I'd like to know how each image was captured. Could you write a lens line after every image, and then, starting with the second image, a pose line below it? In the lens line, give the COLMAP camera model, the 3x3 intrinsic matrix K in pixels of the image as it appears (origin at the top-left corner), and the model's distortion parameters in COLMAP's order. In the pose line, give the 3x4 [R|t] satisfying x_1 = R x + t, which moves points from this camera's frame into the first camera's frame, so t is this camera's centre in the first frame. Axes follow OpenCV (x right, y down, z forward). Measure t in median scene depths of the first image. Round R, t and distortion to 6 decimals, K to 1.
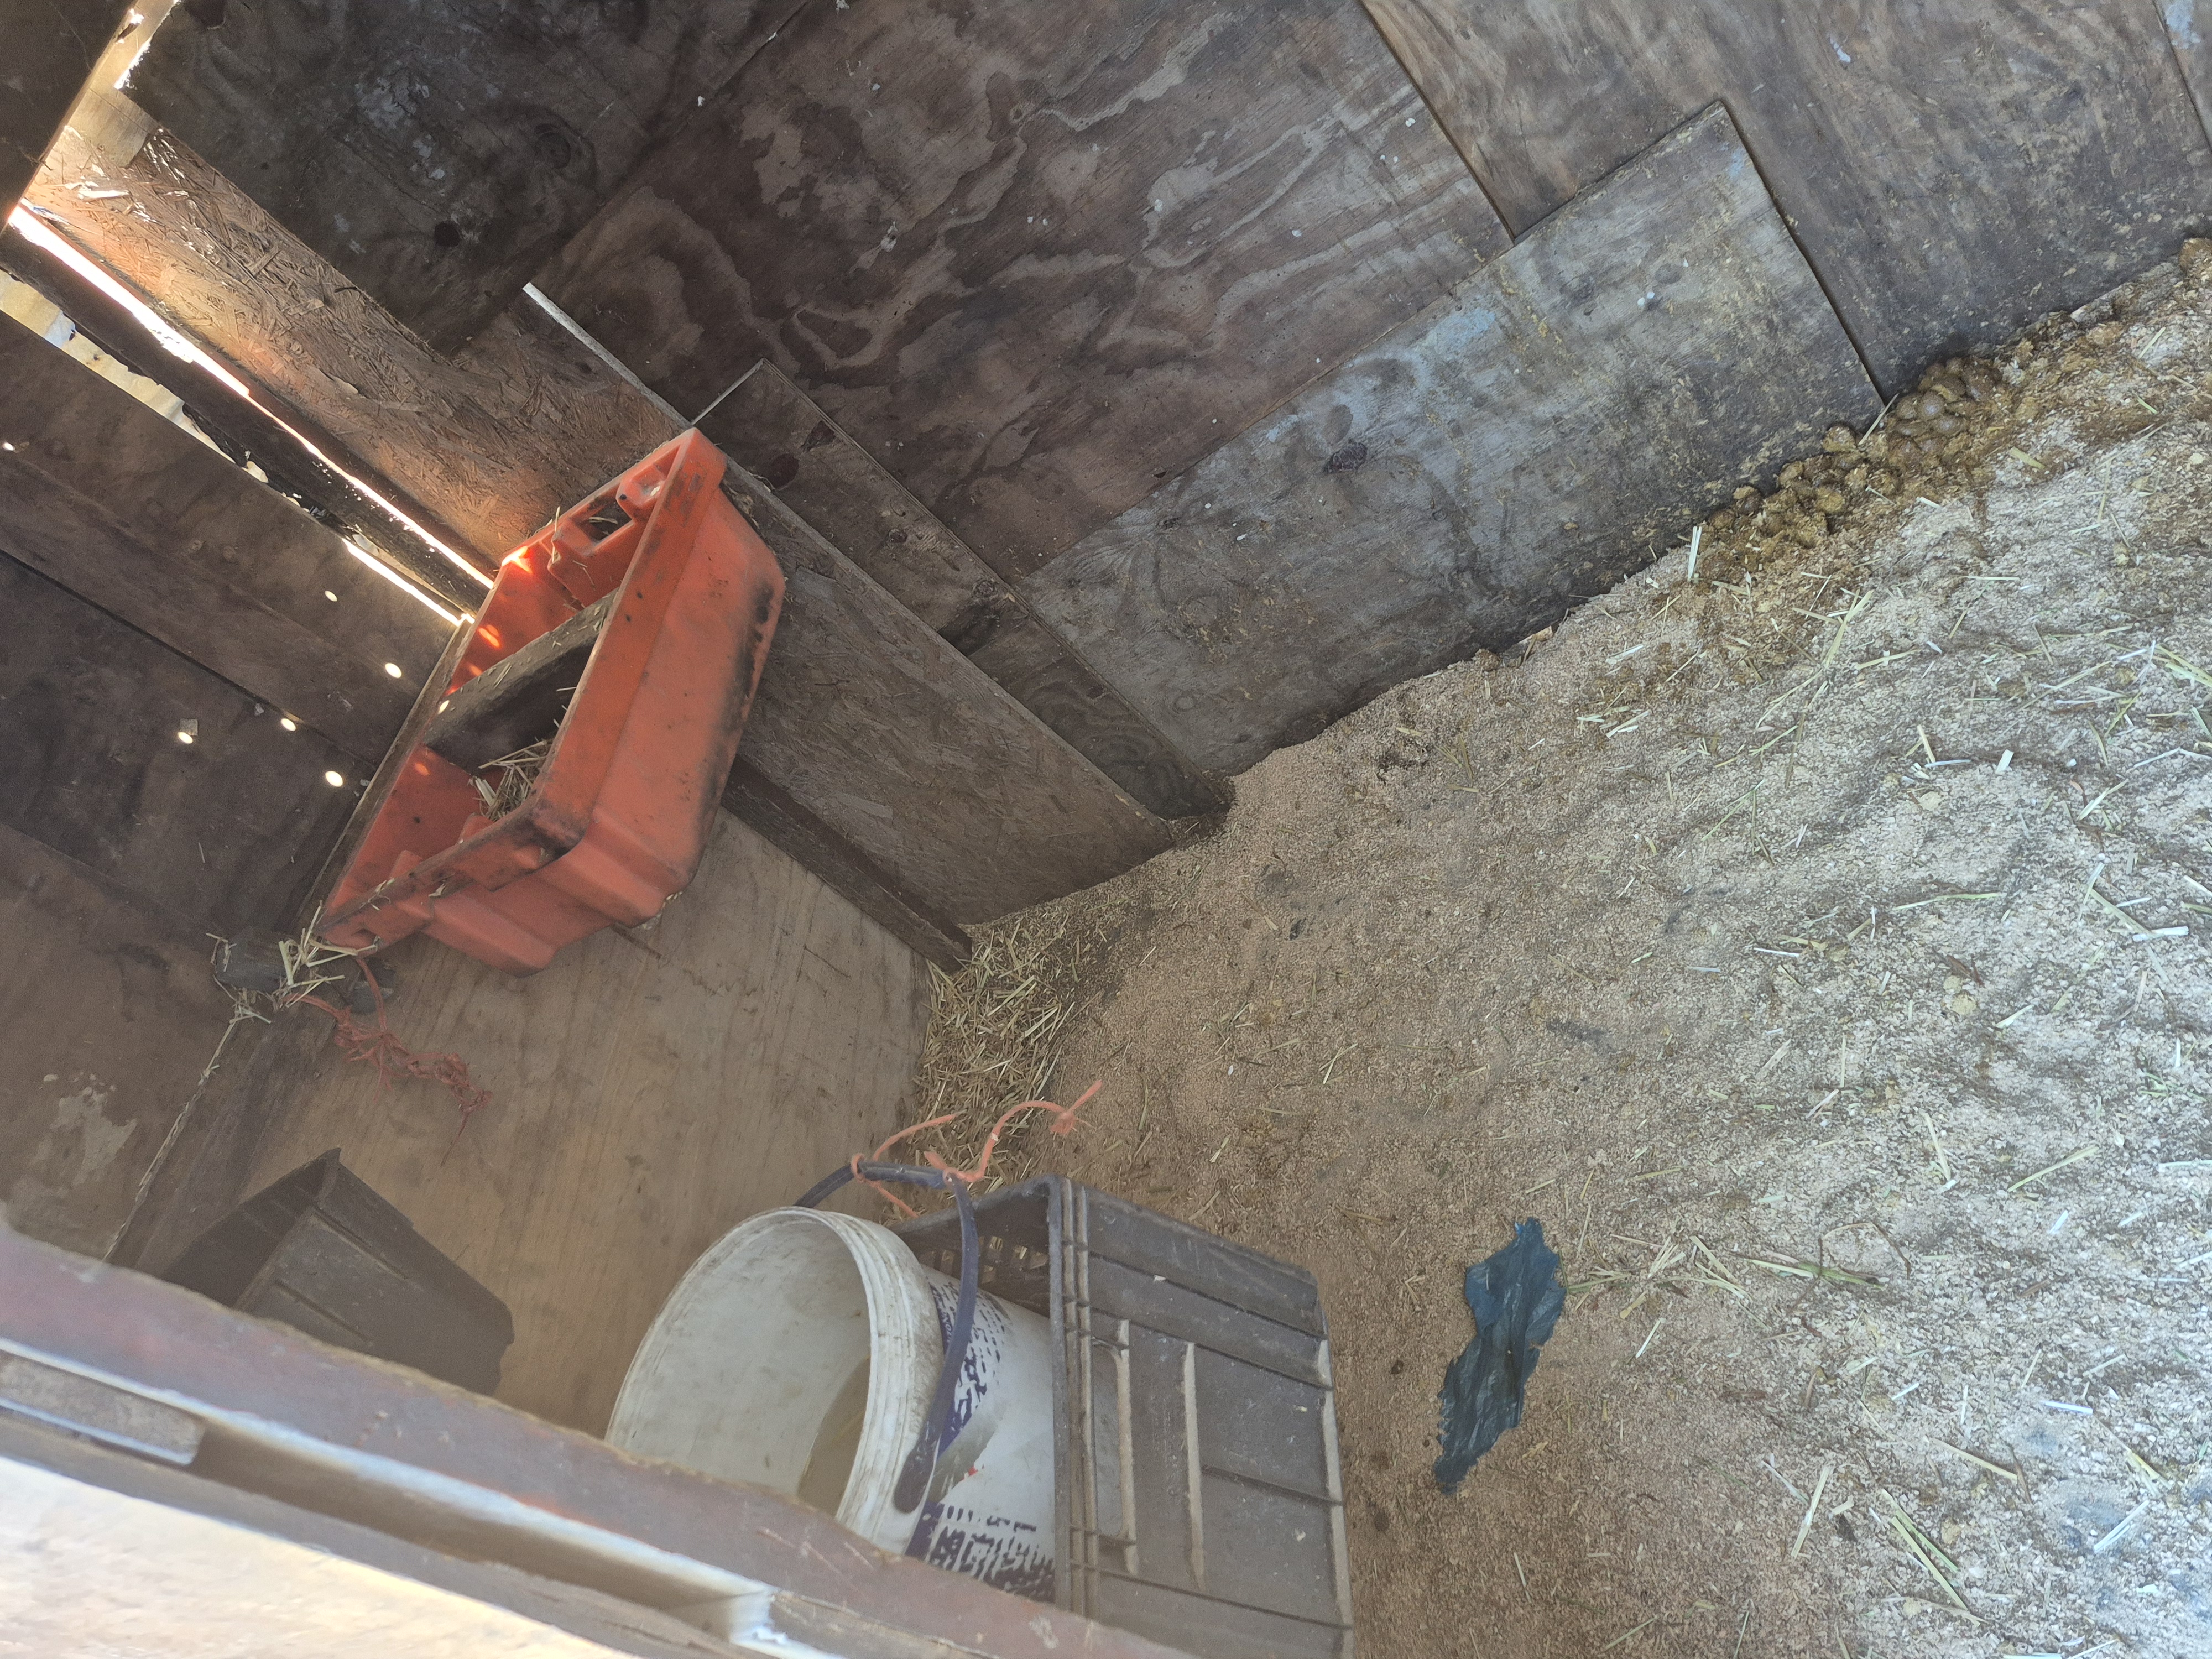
lens RADIAL K [[1519.2, 0, 1109.7], [0, 1519.2, 807.6], [0, 0, 1]] dist [0.060816, -0.073231]
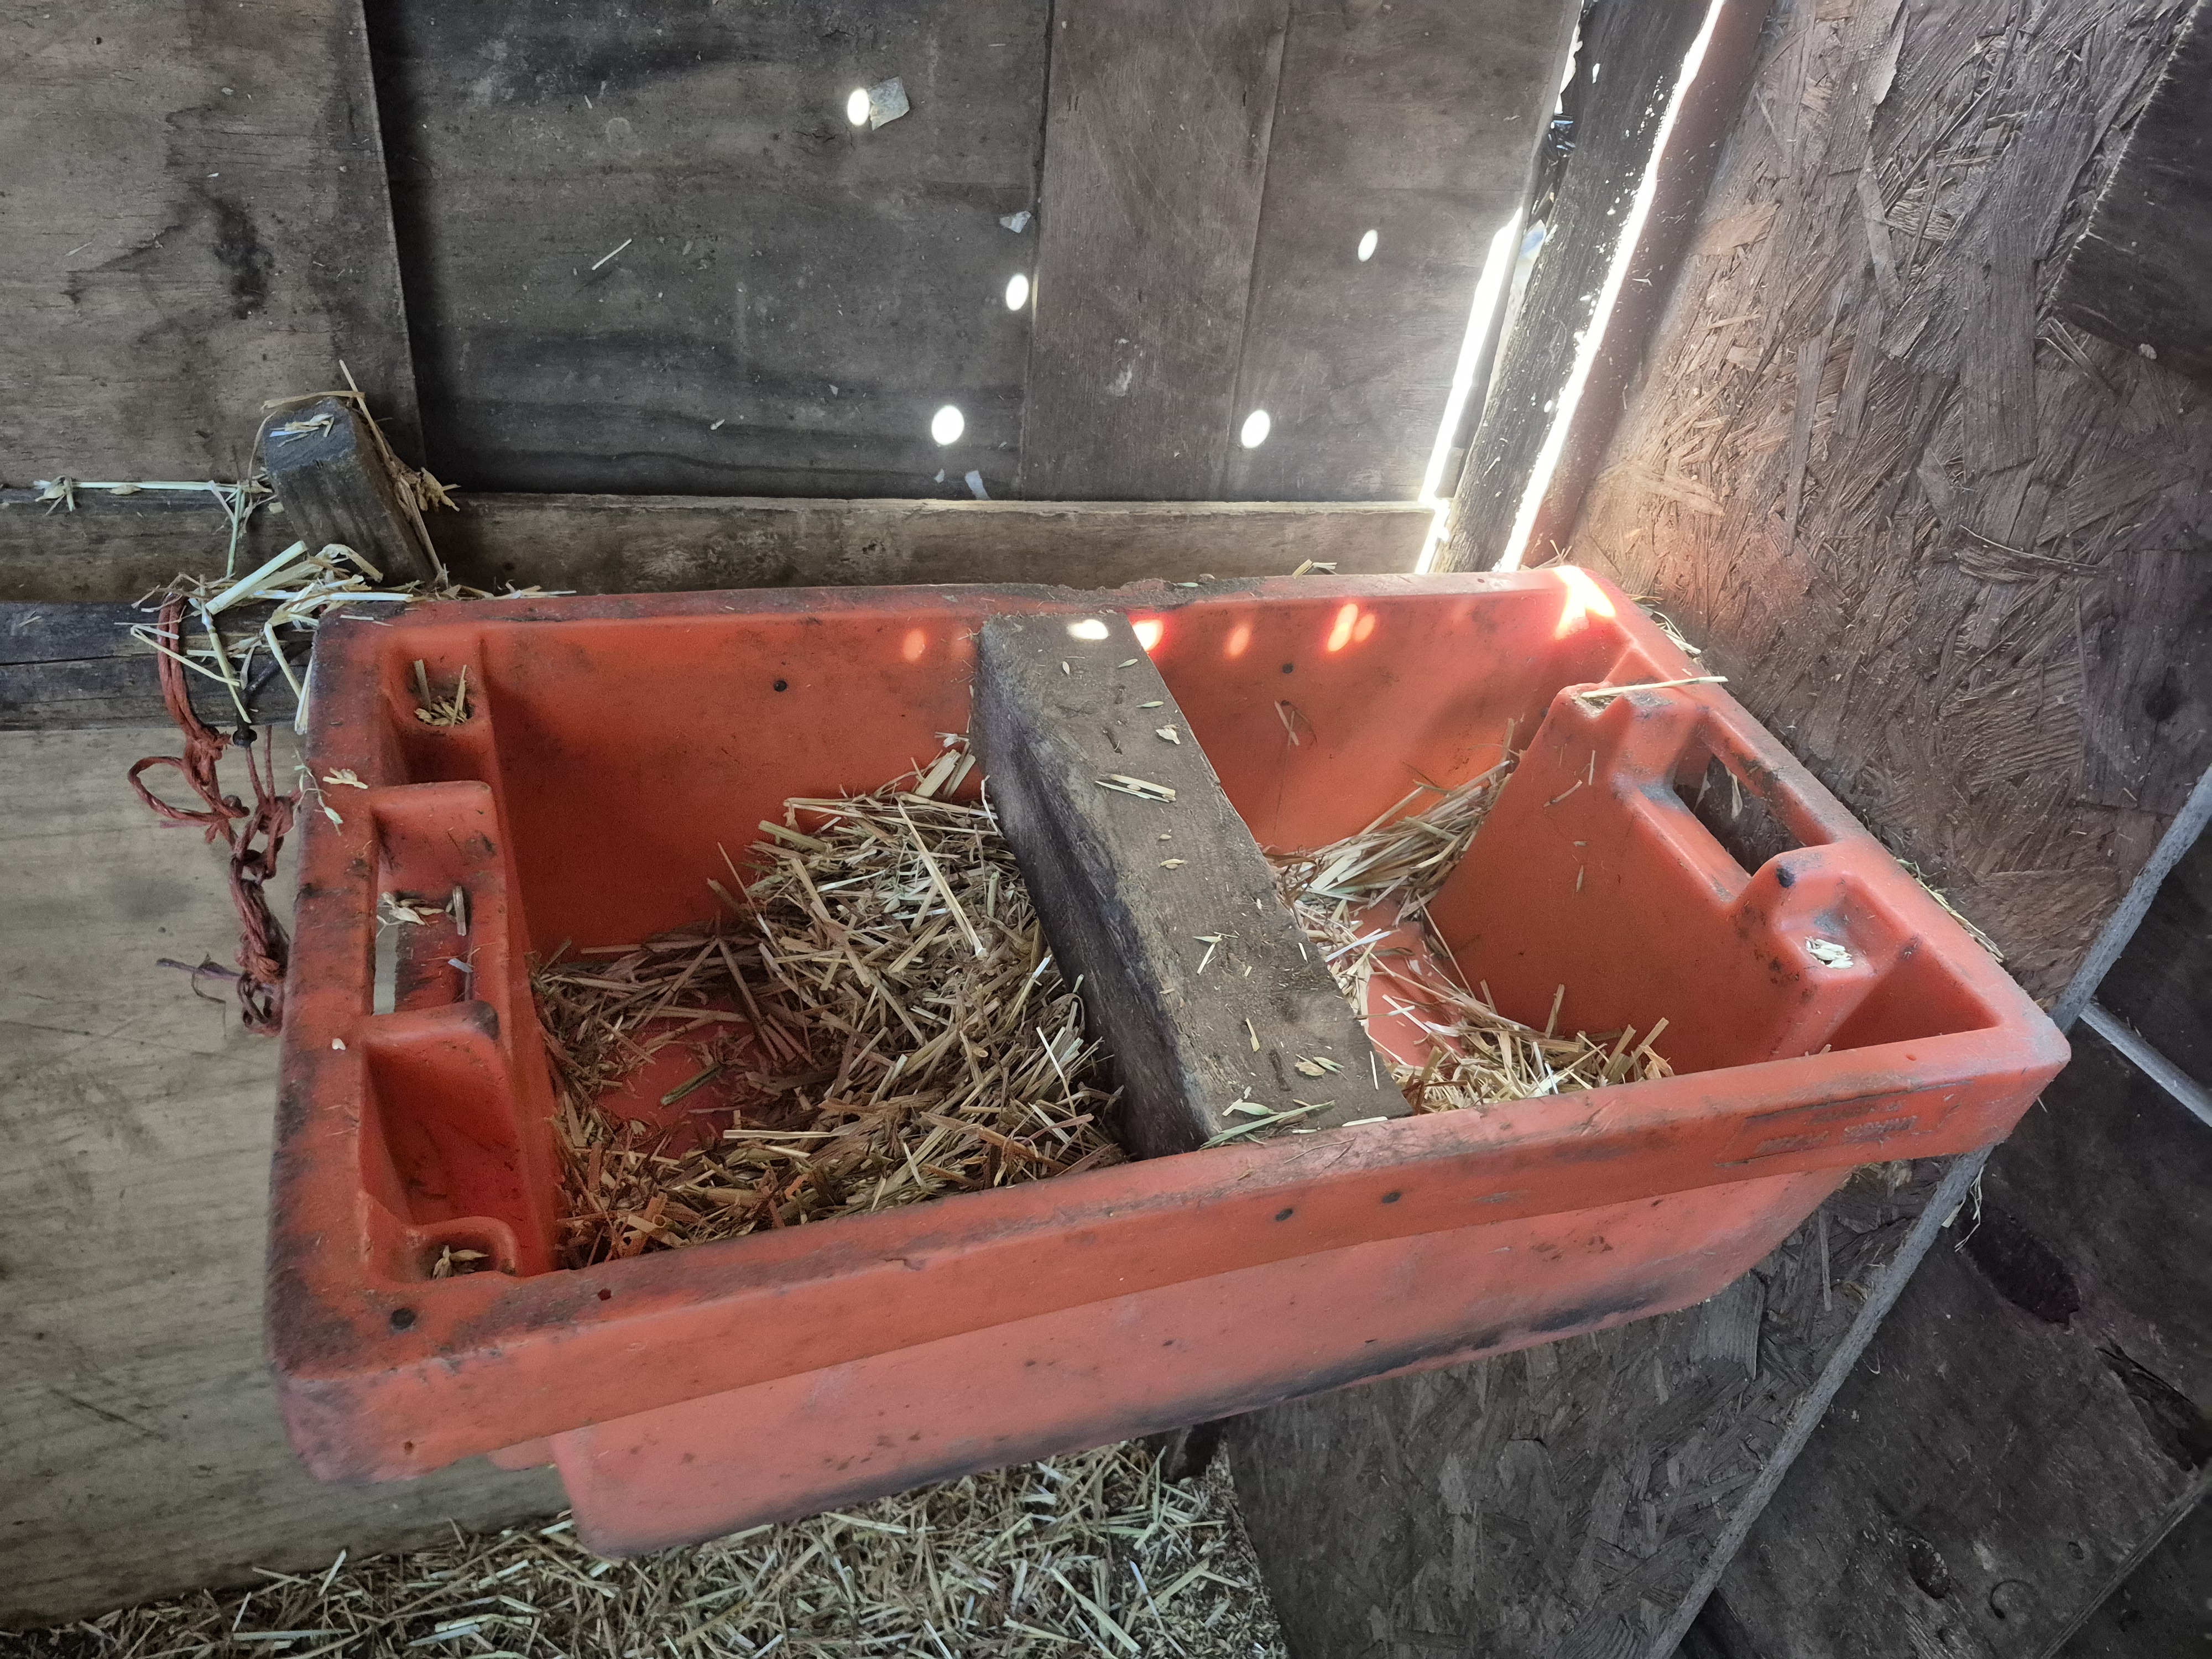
lens RADIAL K [[1555.9, 0, 1105.7], [0, 1555.9, 818.9], [0, 0, 1]] dist [0.070682, -0.088573]
pose [[0.210725, 0.961121, -0.178444, -0.332245], [-0.895441, 0.263011, 0.359180, -0.217227], [0.392148, 0.084098, 0.916050, 0.668193]]
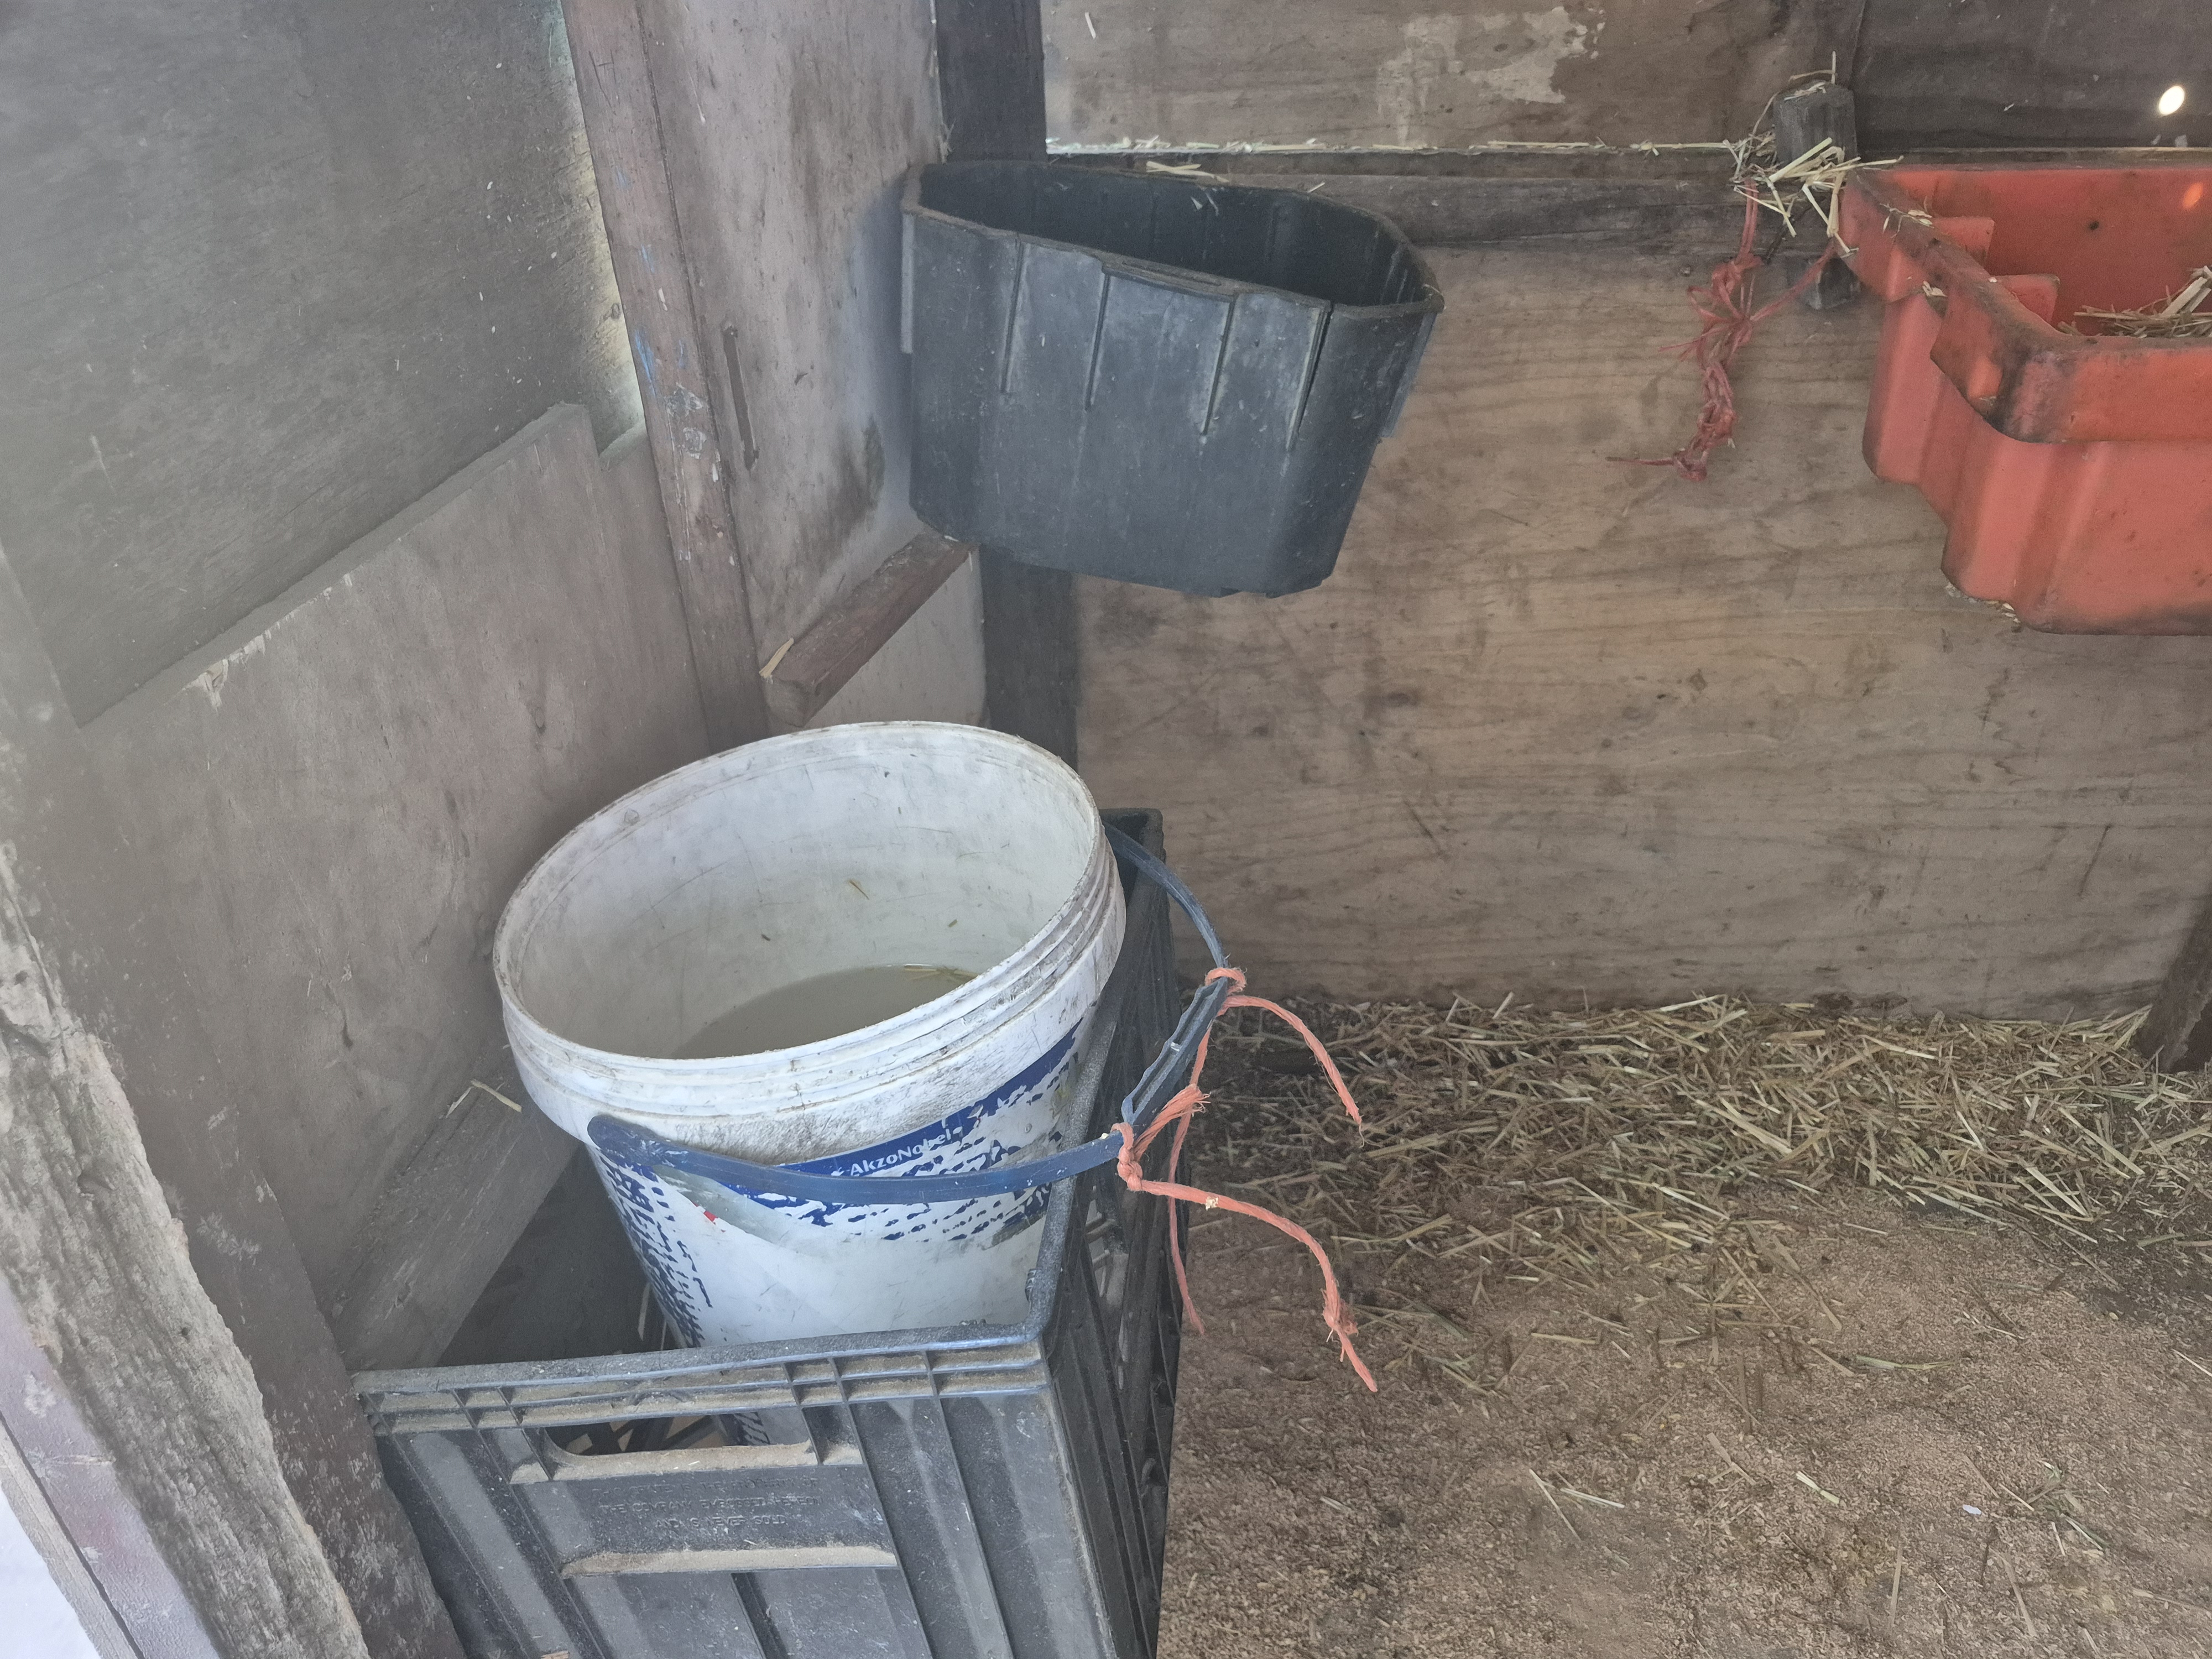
lens RADIAL K [[1555.9, 0, 1105.7], [0, 1555.9, 818.9], [0, 0, 1]] dist [0.070682, -0.088573]
pose [[0.029793, 0.958911, -0.282140, -0.026088], [-0.696659, 0.222333, 0.682081, -0.105338], [0.716784, 0.176234, 0.674657, 0.283811]]
